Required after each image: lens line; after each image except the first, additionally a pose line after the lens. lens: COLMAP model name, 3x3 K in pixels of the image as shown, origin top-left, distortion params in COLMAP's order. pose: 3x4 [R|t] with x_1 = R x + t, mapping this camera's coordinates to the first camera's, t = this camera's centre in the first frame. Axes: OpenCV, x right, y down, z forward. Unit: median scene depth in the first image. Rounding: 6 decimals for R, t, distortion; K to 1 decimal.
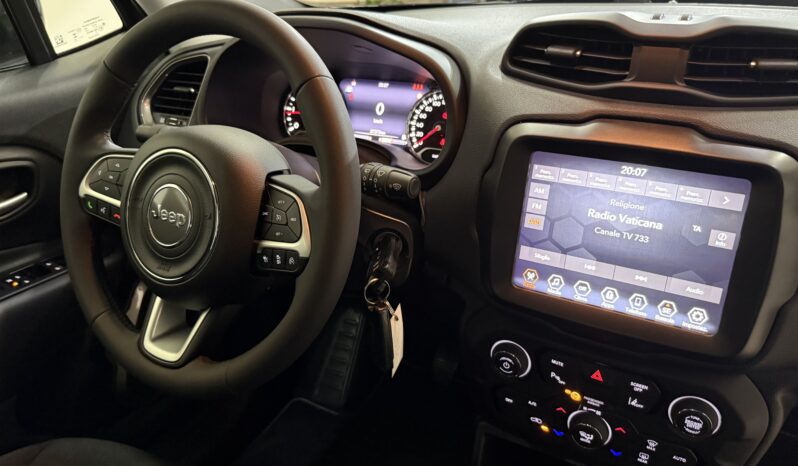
lens RADIAL K [[562.7, 0, 400.4], [0, 562.7, 235.4], [0, 0, 1]] dist [0.078977, -0.124136]
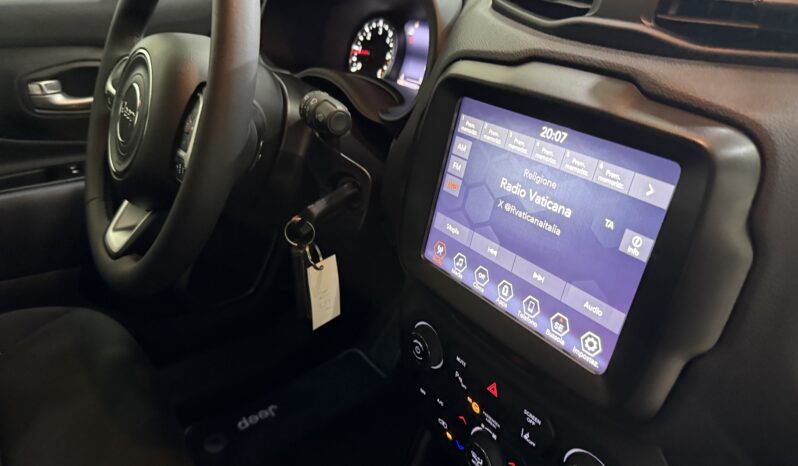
lens RADIAL K [[566.6, 0, 396.8], [0, 566.6, 237.6], [0, 0, 1]] dist [0.079909, -0.128271]
pose [[0.906335, 0.219852, -0.360862, 0.487025], [-0.205954, 0.975523, 0.077059, 0.003548], [0.368971, 0.004480, 0.929430, 0.209091]]
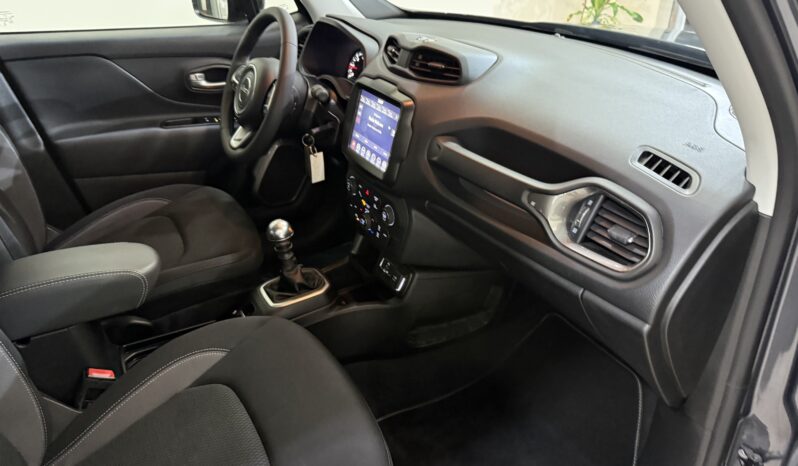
lens RADIAL K [[562.6, 0, 400.1], [0, 562.6, 229.1], [0, 0, 1]] dist [0.084089, -0.140767]
pose [[0.854831, 0.278346, -0.437935, 1.567763], [-0.269159, 0.959391, 0.084390, 0.168951], [0.443640, 0.045734, 0.895037, -1.018204]]
